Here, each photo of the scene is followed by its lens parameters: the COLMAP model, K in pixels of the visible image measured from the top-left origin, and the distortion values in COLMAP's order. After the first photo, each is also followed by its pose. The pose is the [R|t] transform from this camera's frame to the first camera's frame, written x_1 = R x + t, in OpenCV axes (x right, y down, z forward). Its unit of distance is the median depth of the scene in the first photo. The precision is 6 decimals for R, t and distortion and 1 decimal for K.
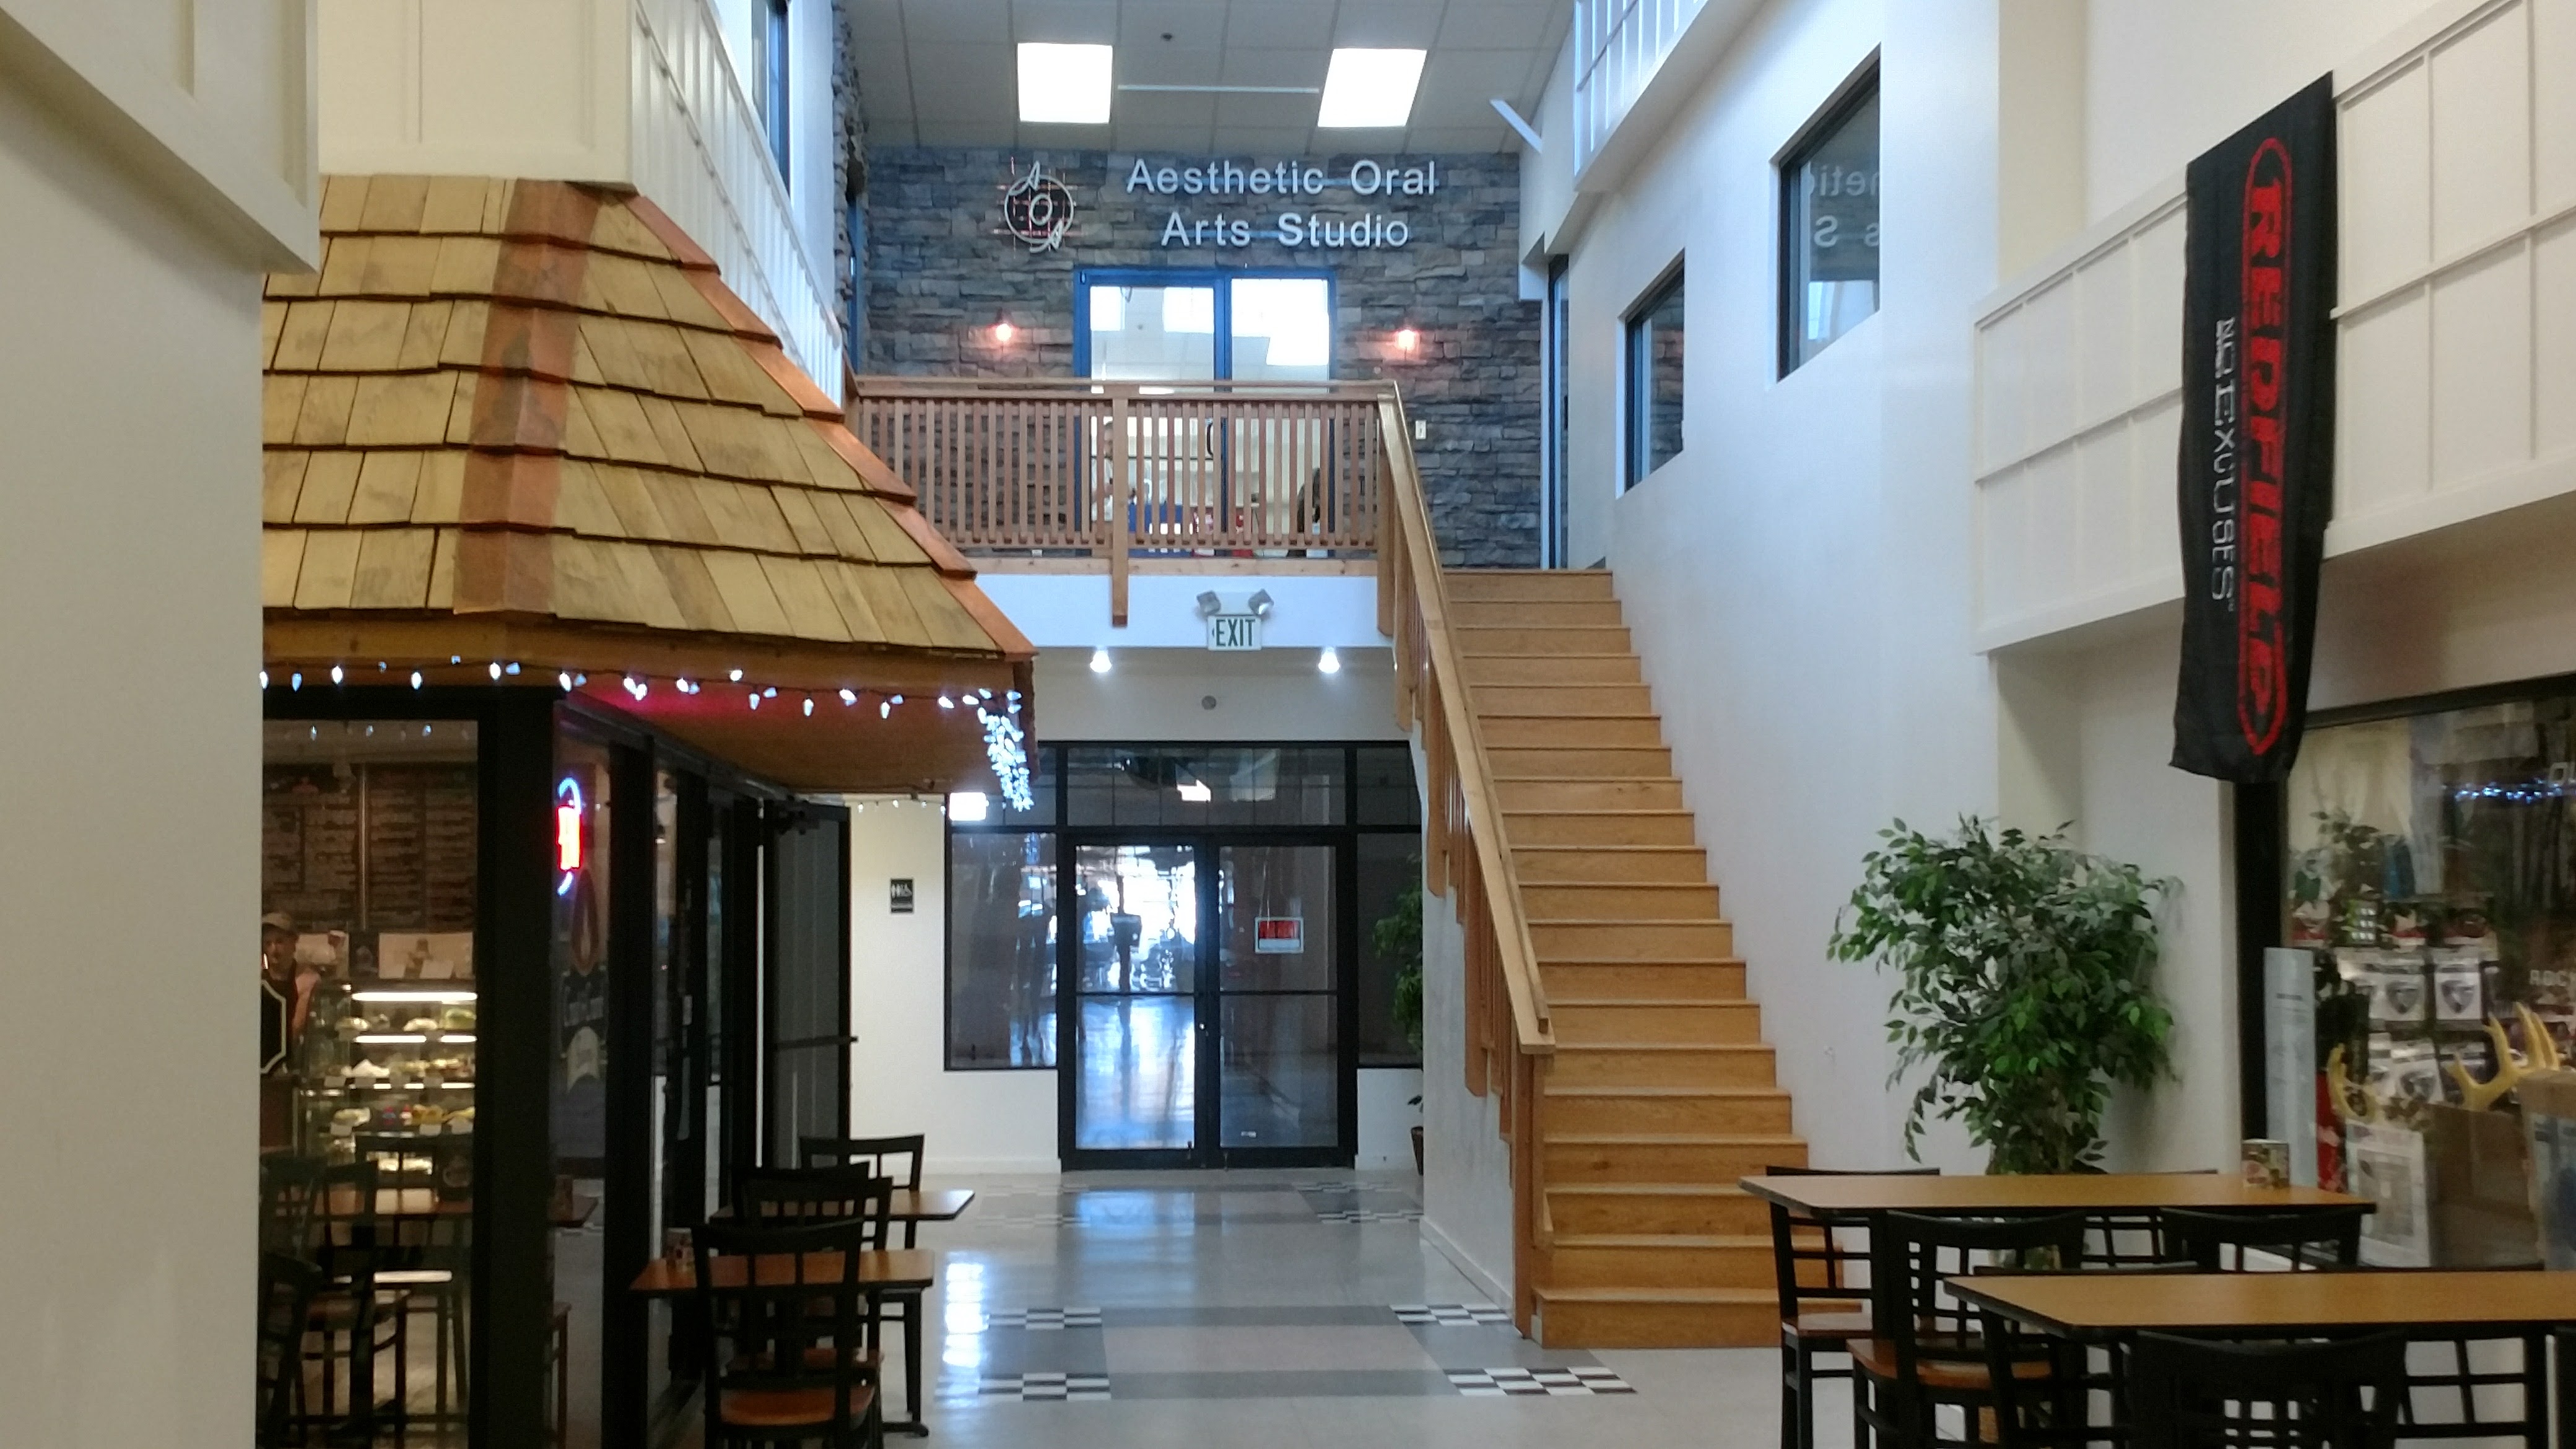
lens RADIAL K [[3247.2, 0, 1285.6], [0, 3247.2, 874.3], [0, 0, 1]] dist [0.356025, -1.439143]
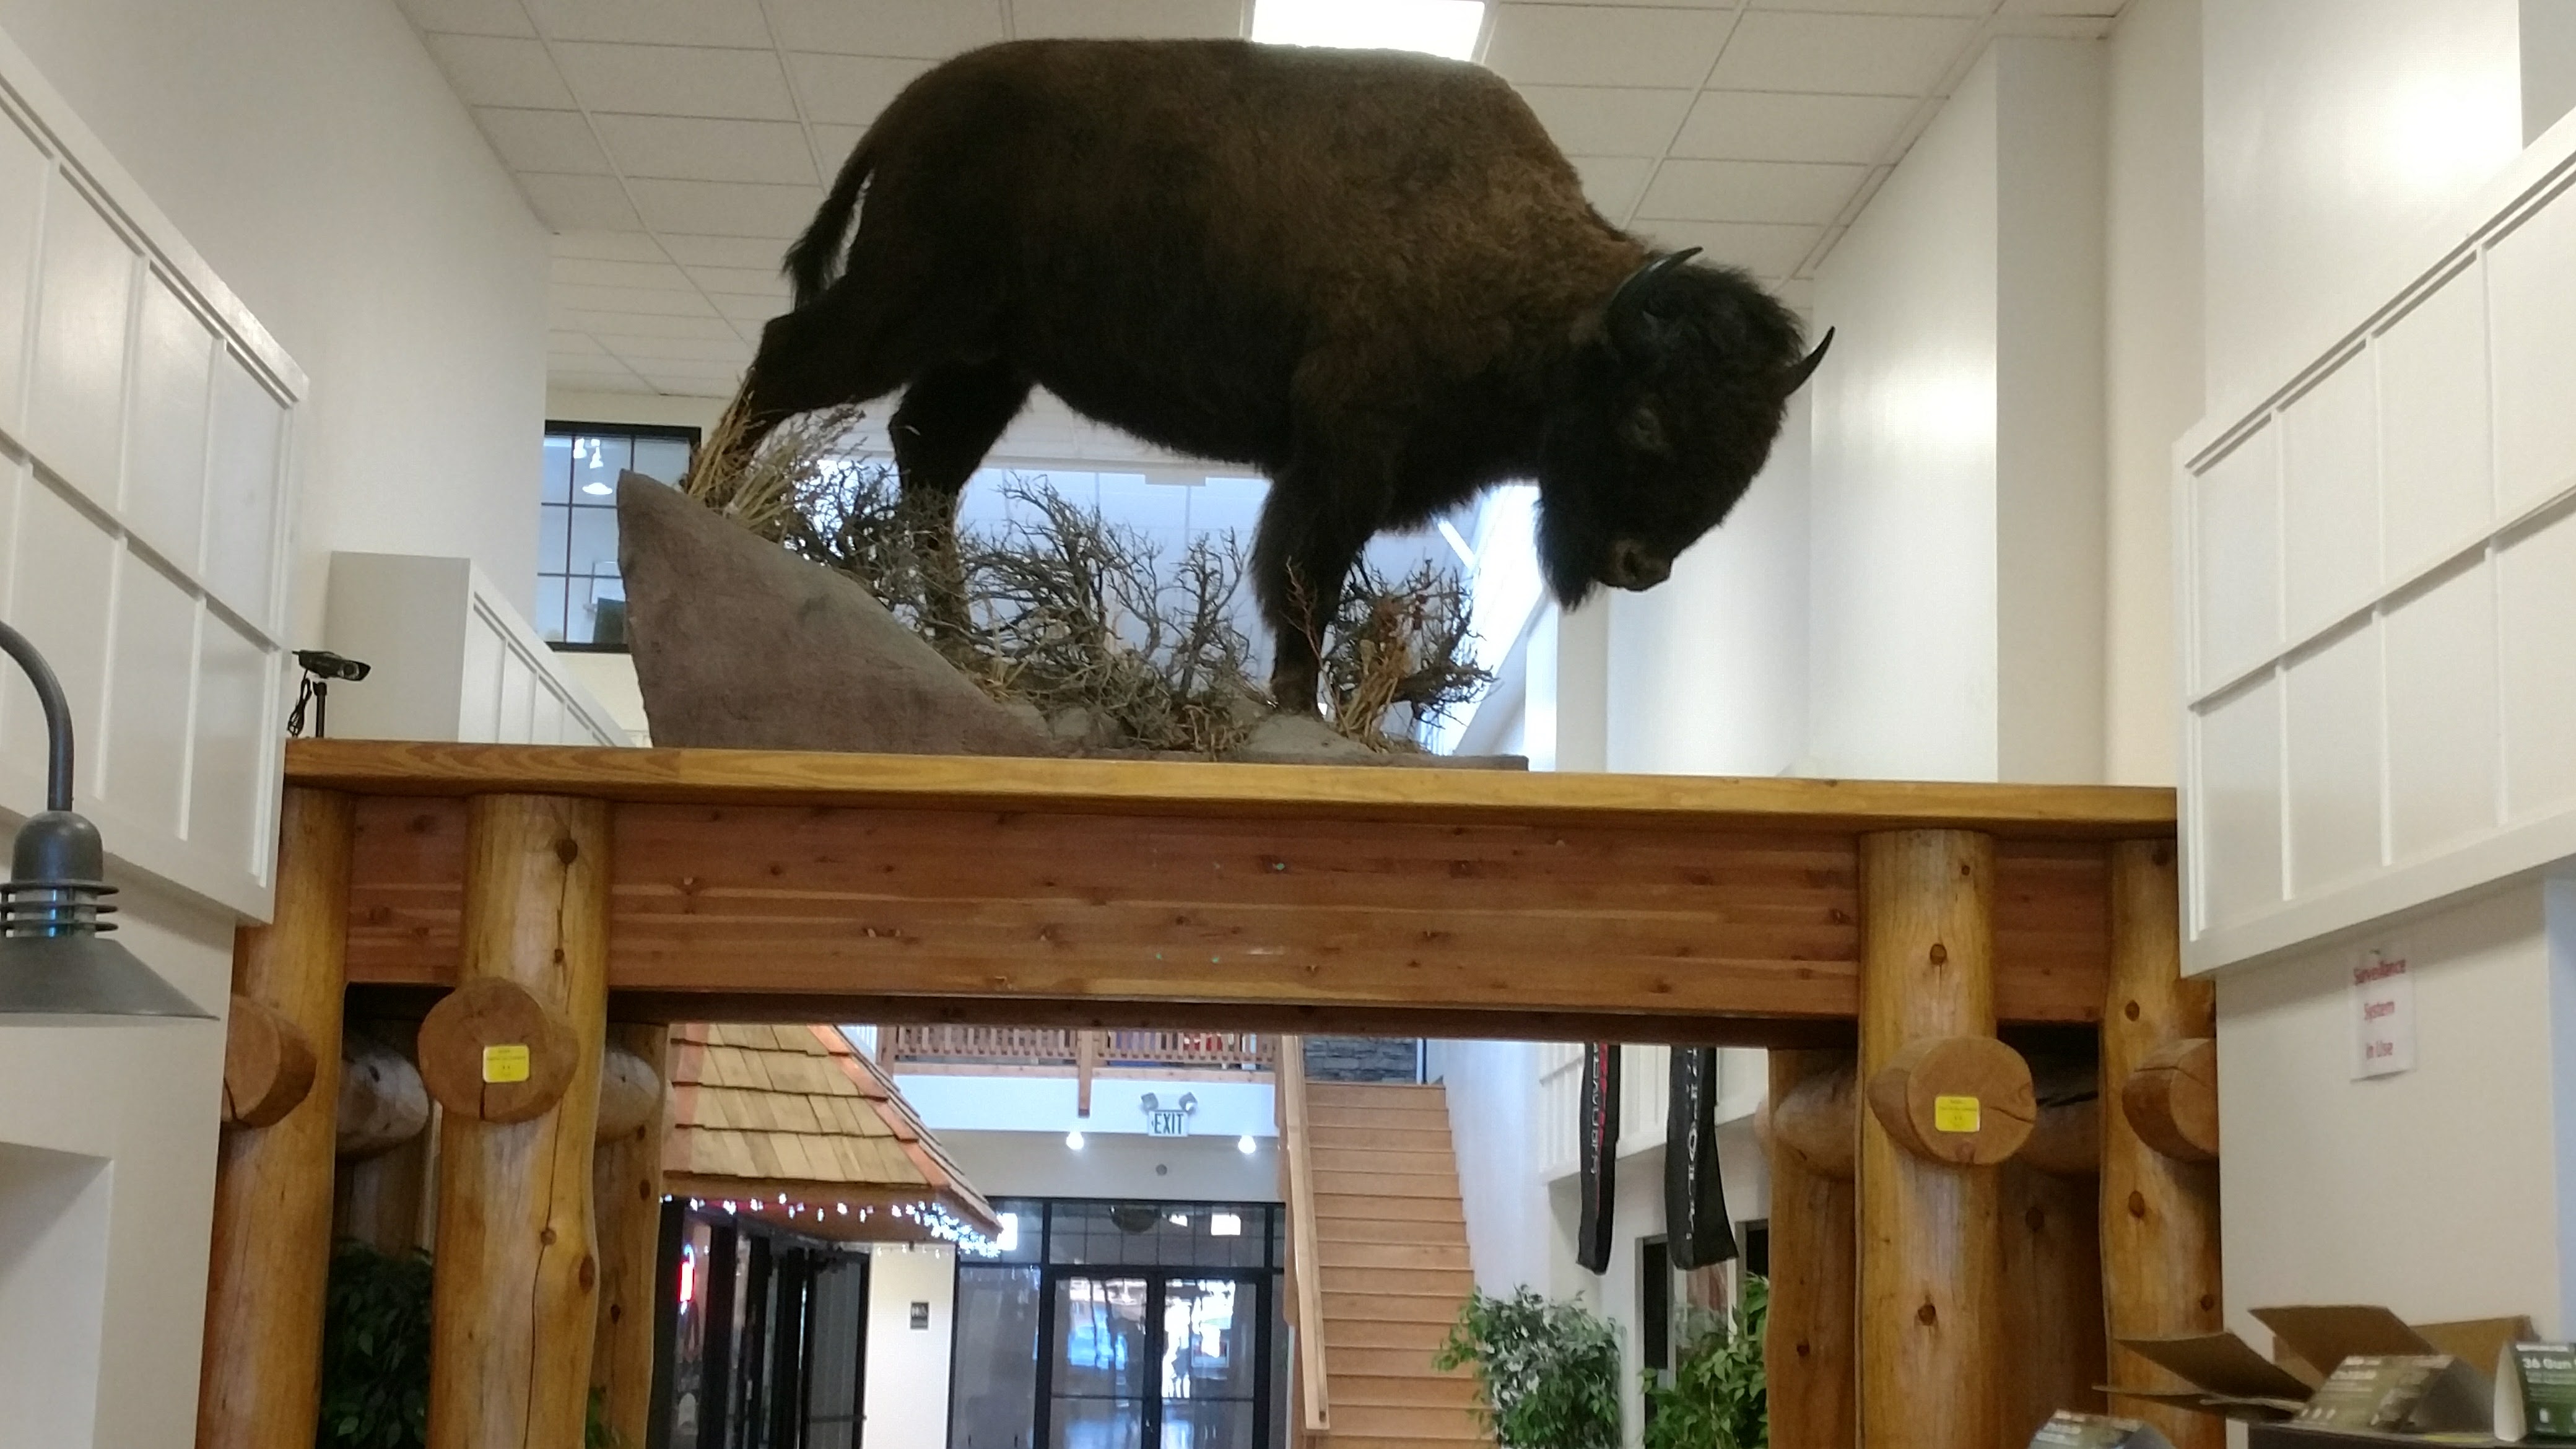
lens RADIAL K [[3247.2, 0, 1285.6], [0, 3247.2, 874.3], [0, 0, 1]] dist [0.356025, -1.439143]
pose [[0.999377, 0.022549, -0.027148, 0.099682], [-0.025855, 0.991396, -0.128319, -0.006426], [0.024021, 0.128941, 0.991361, -0.525462]]
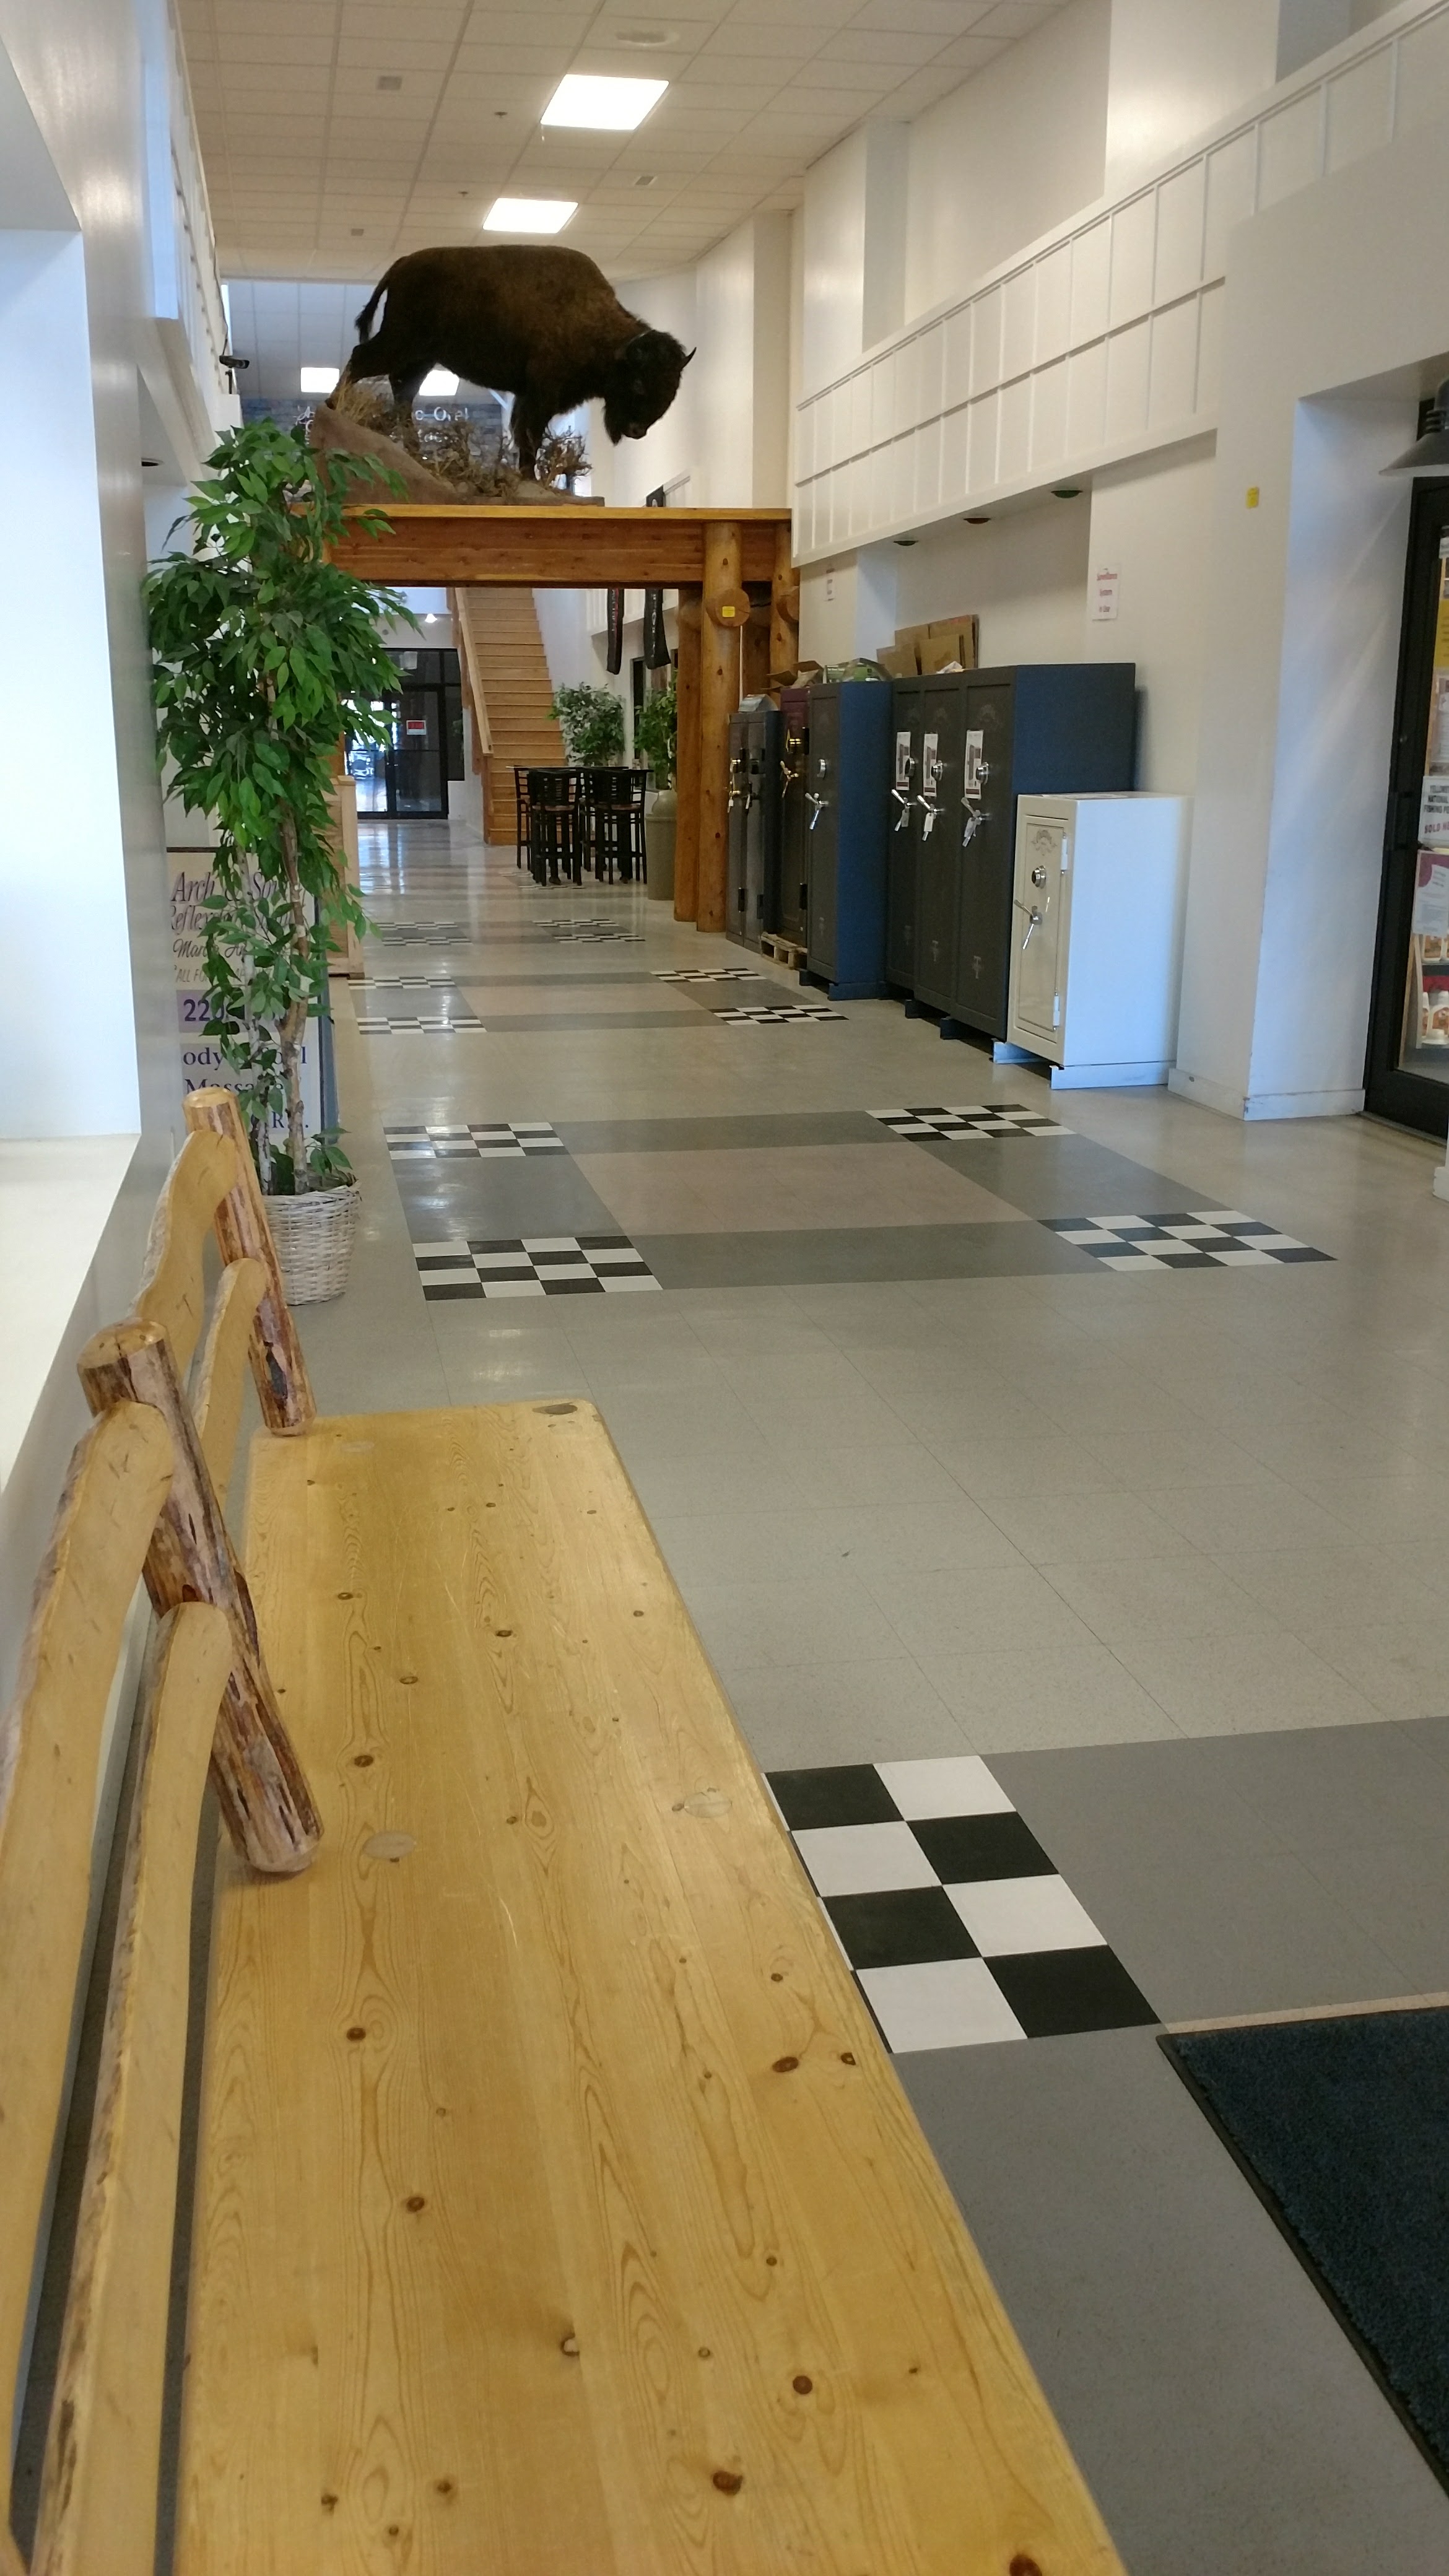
lens RADIAL K [[1994.9, 0, 637.5], [0, 1994.9, 1289.1], [0, 0, 1]] dist [0.259851, -0.701576]
pose [[0.995729, -0.026468, 0.088447, 0.031011], [0.001460, 0.962417, 0.271571, 0.016902], [-0.092310, -0.270282, 0.958346, -1.190884]]
